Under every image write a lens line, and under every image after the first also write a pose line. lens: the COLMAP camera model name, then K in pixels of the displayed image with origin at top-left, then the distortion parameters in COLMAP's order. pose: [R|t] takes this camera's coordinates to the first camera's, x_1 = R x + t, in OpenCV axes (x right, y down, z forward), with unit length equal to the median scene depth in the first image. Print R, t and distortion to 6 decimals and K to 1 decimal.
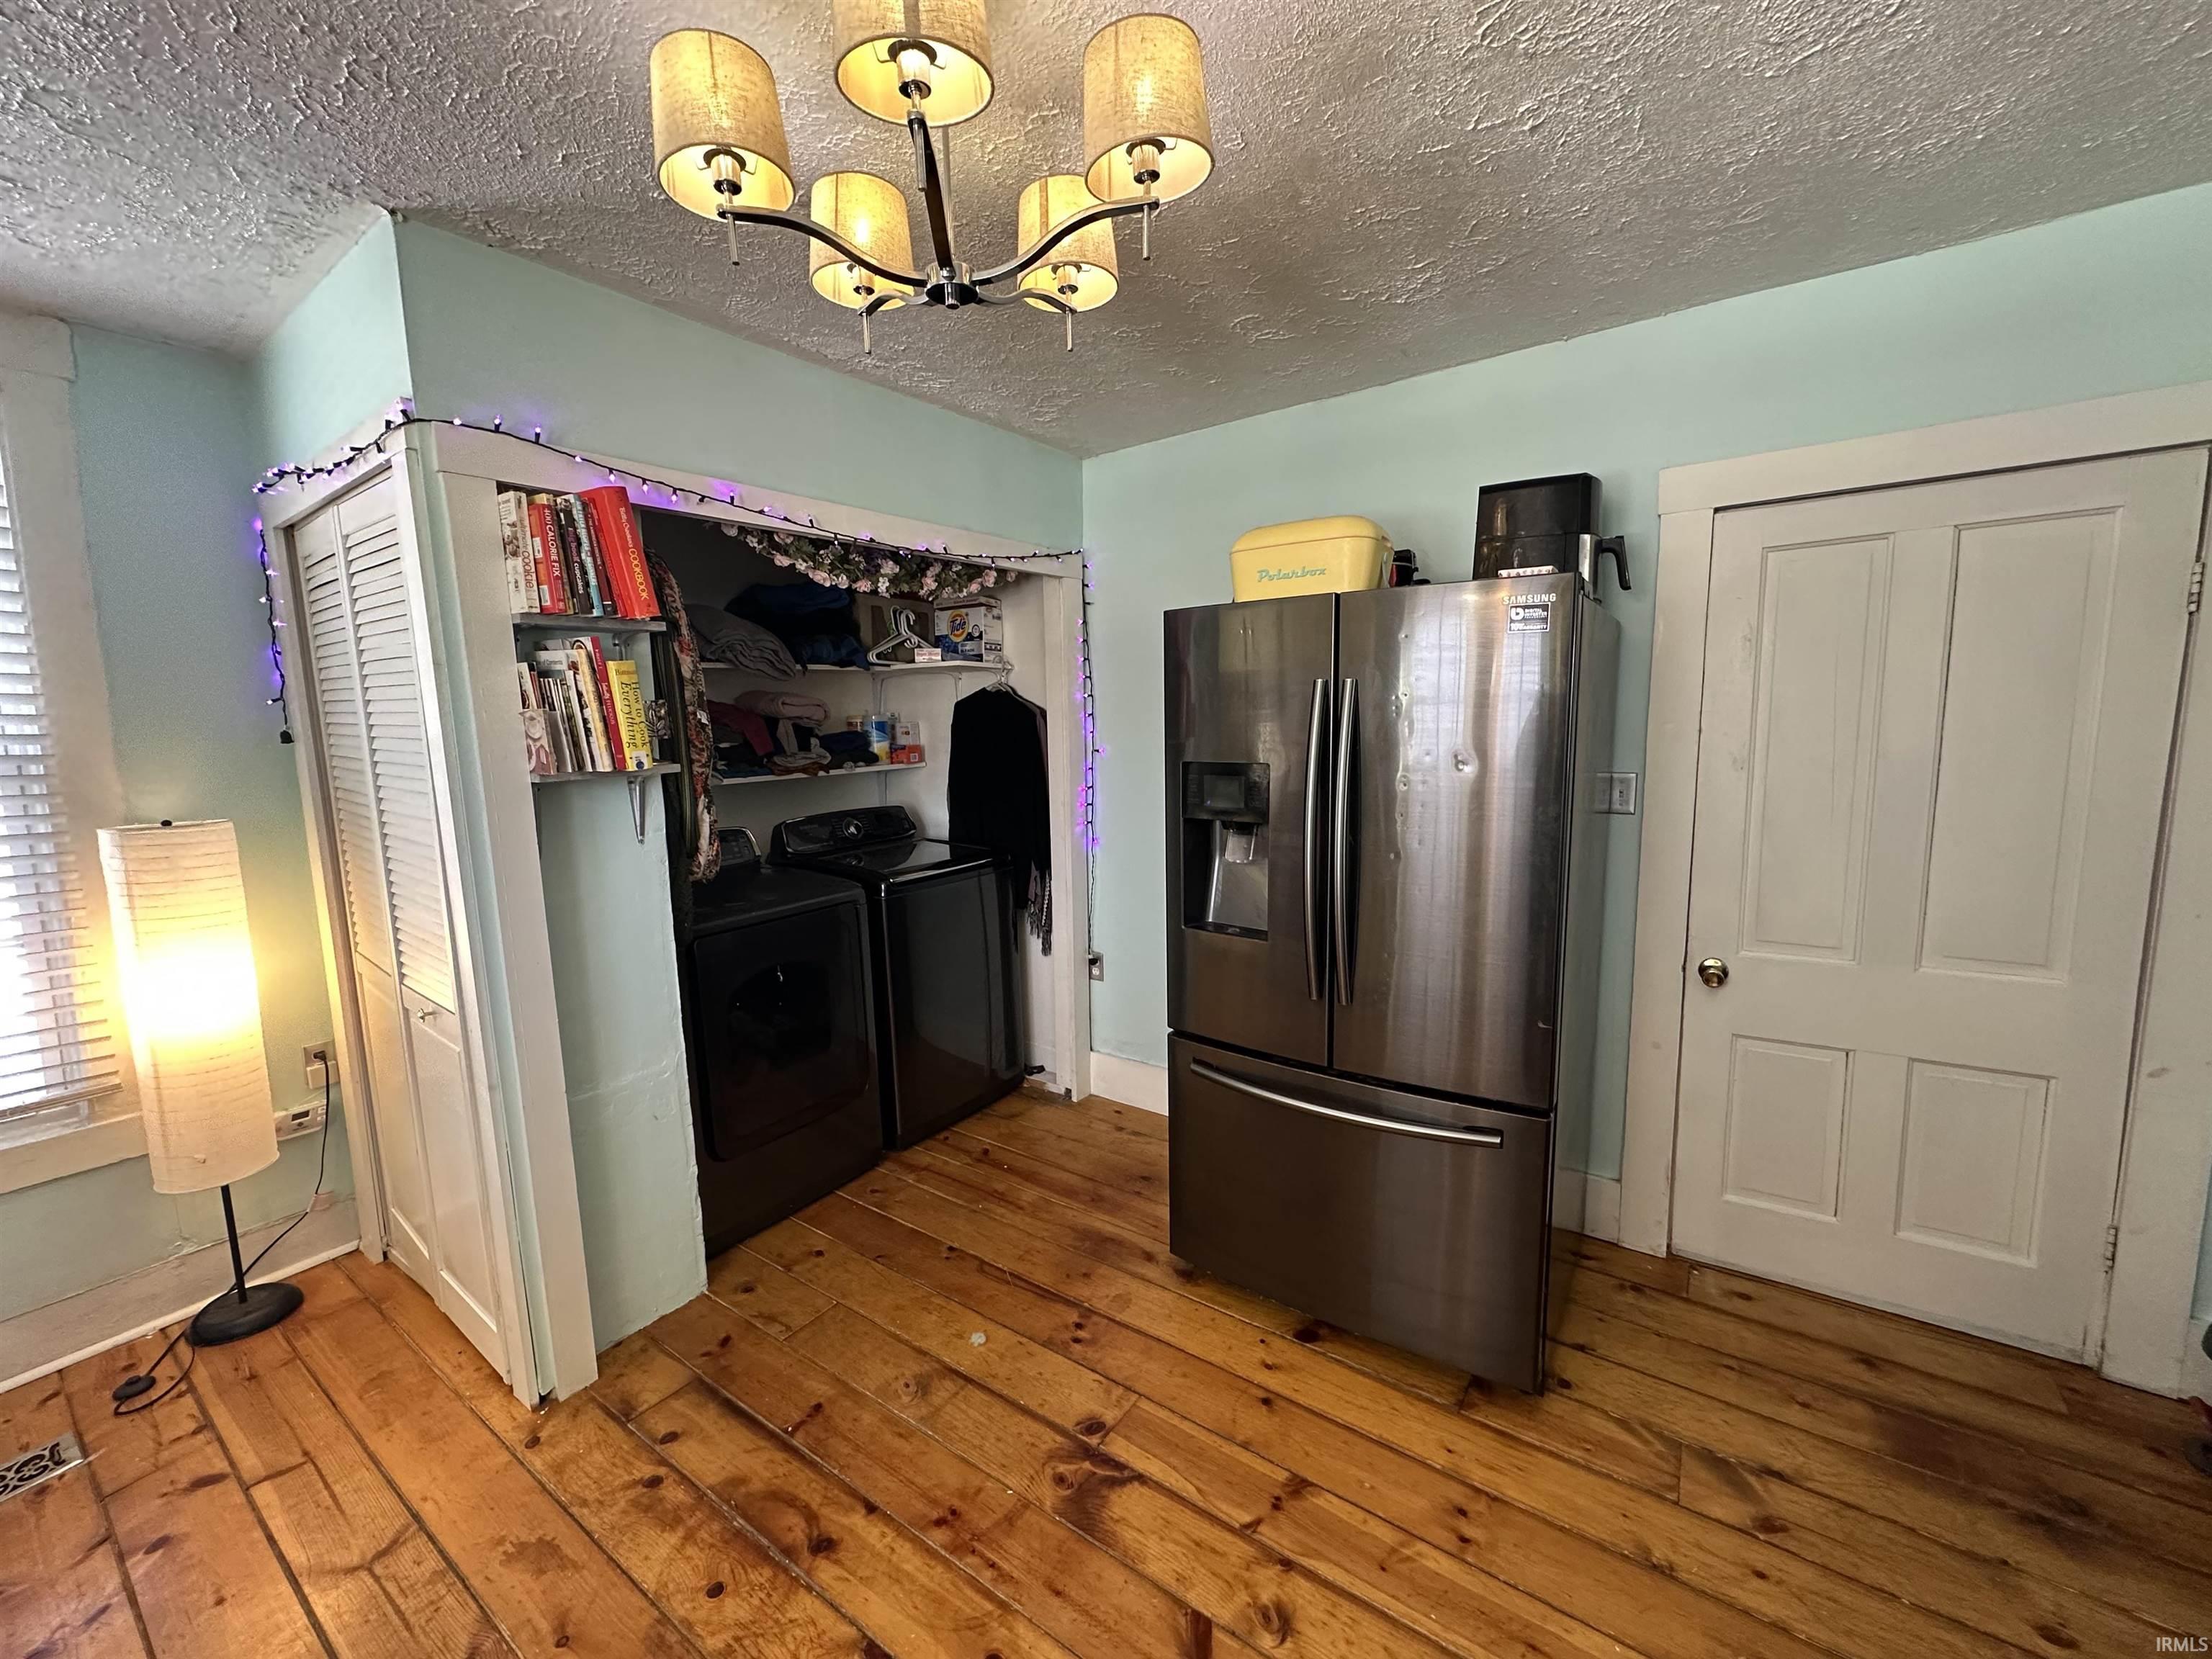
lens RADIAL K [[875.9, 0, 1107.4], [0, 875.9, 828.7], [0, 0, 1]] dist [-0.002856, 0.000885]
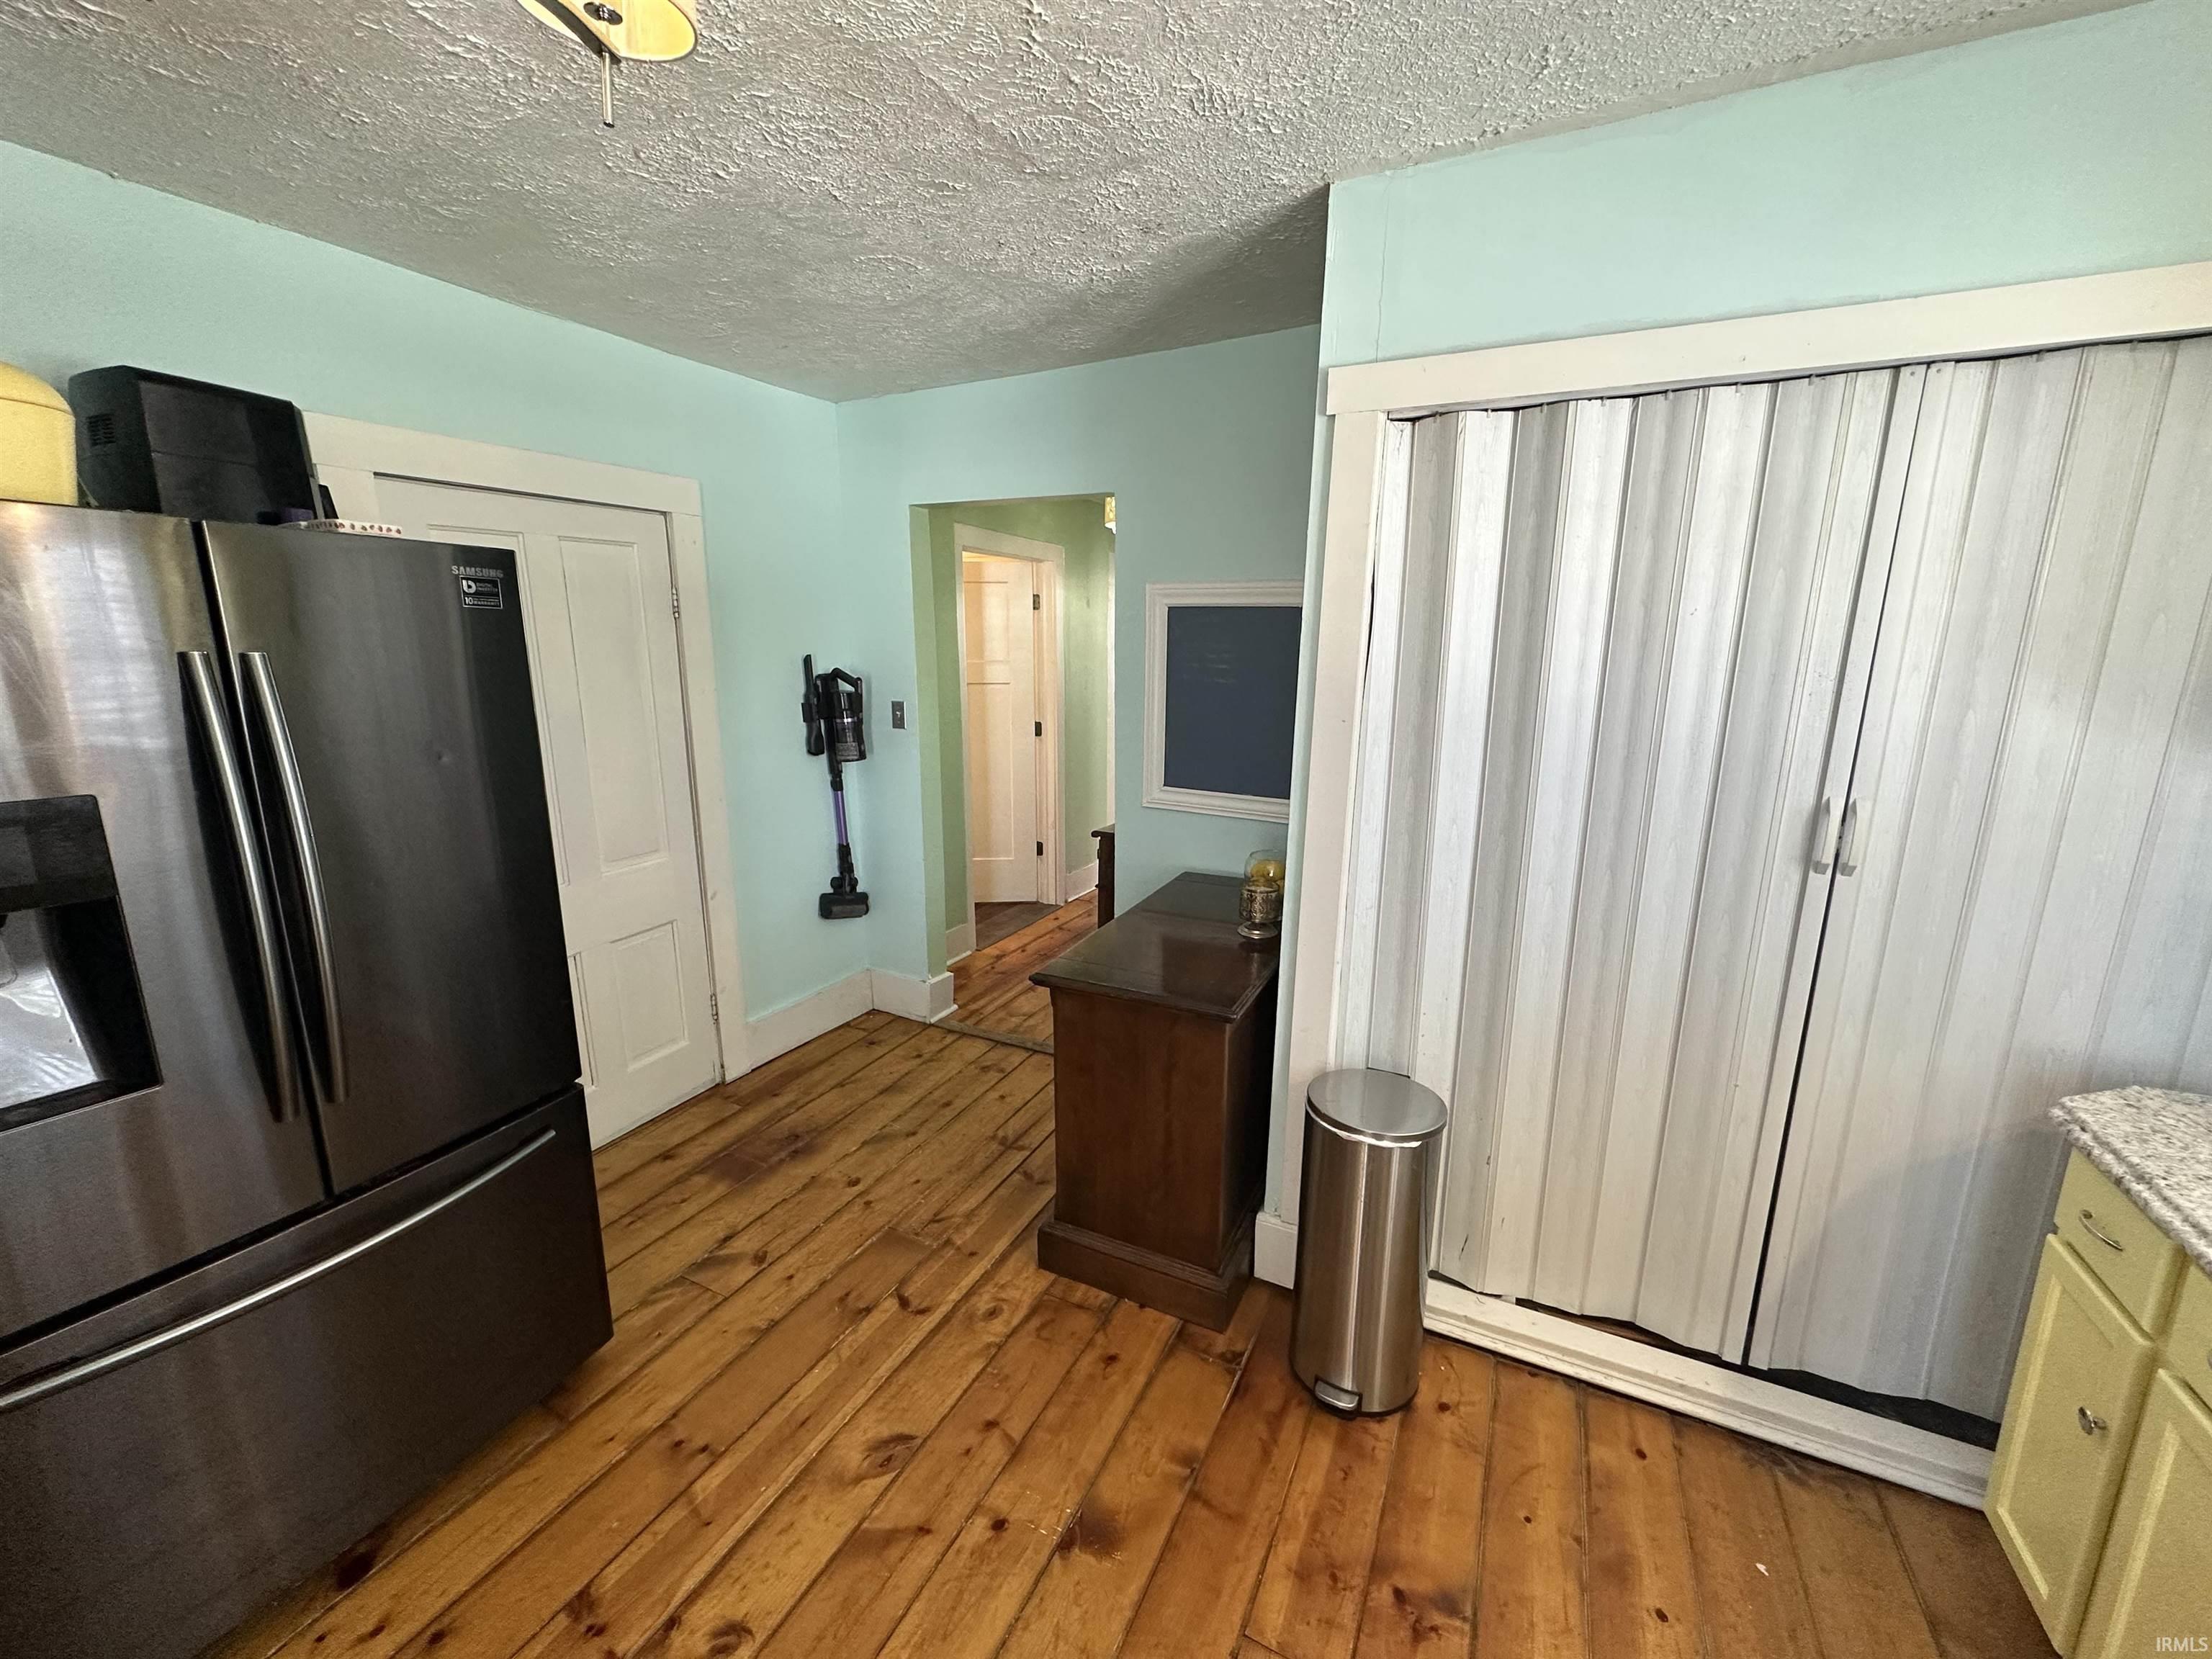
lens RADIAL K [[875.9, 0, 1101.8], [0, 875.9, 826.9], [0, 0, 1]] dist [-0.002856, 0.000885]
pose [[-0.145985, -0.181521, 0.972491, -0.552944], [0.124633, 0.971815, 0.200104, -0.098631], [-0.981405, 0.150417, -0.119247, 0.485785]]
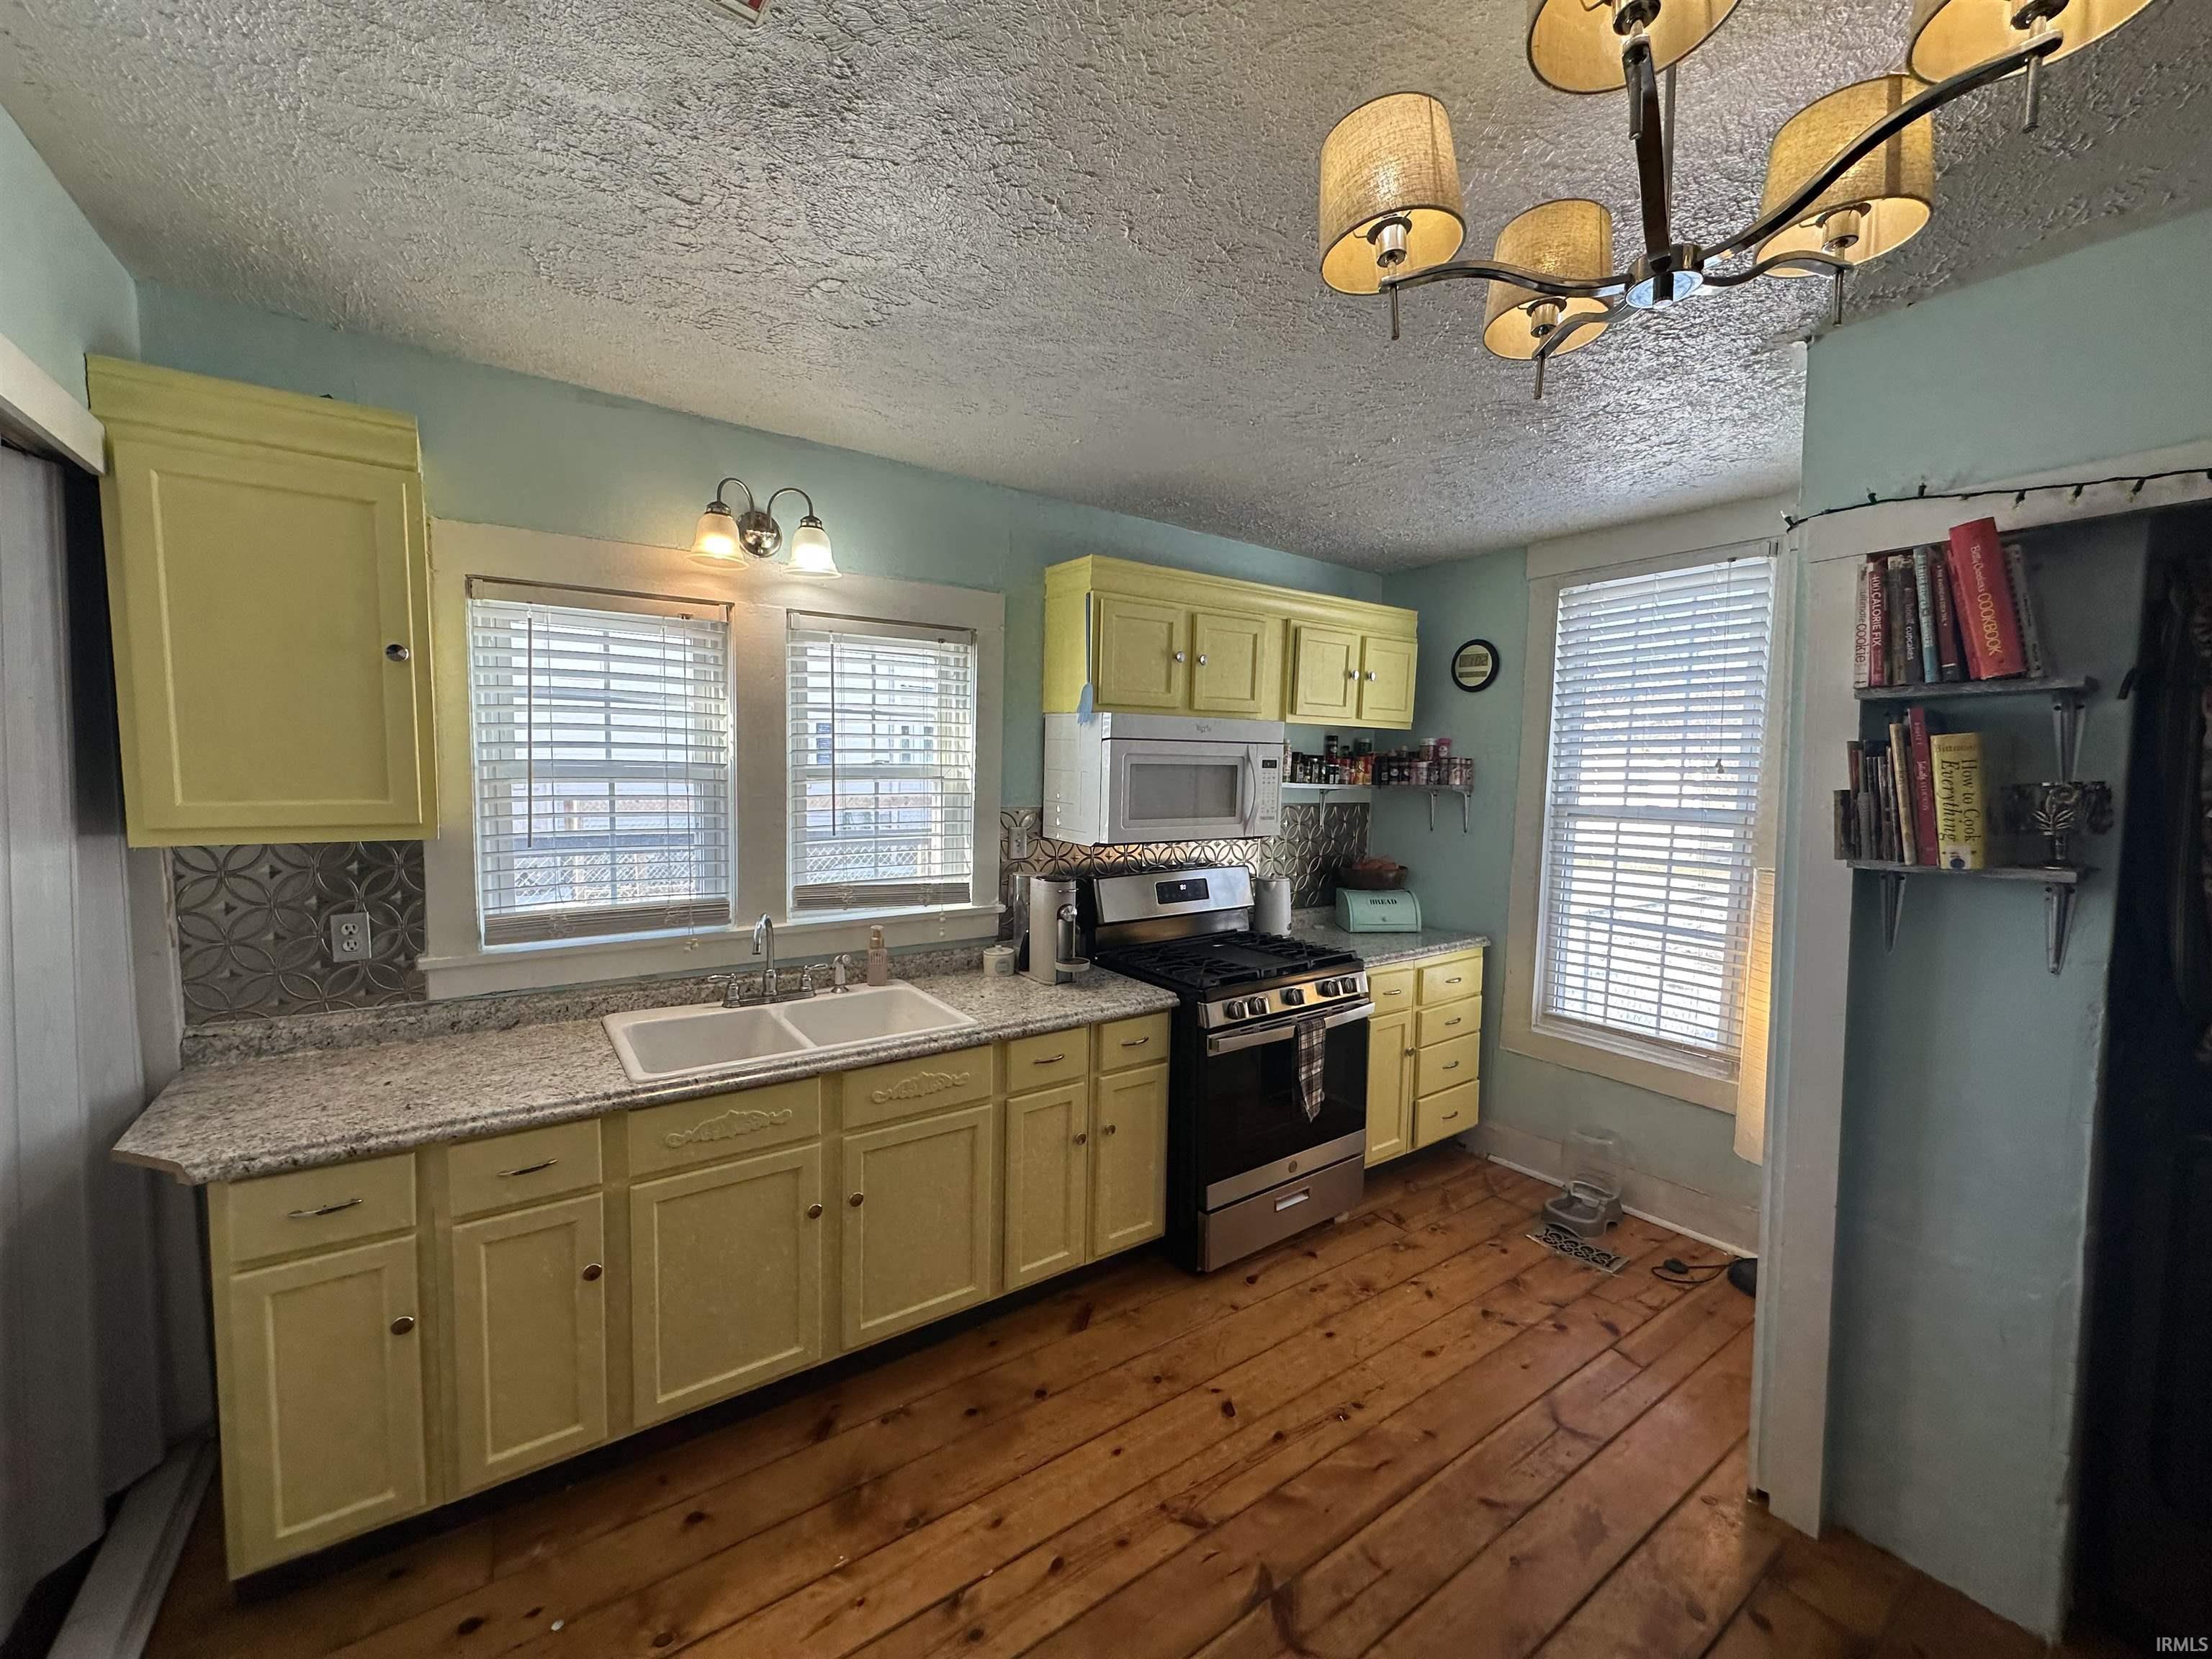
lens RADIAL K [[875.9, 0, 1102.8], [0, 875.9, 835.5], [0, 0, 1]] dist [-0.002856, 0.000885]
pose [[-0.343292, 0.081331, -0.935701, 0.485017], [-0.124274, 0.983551, 0.131084, -0.109467], [0.930971, 0.161284, -0.327538, 0.557156]]
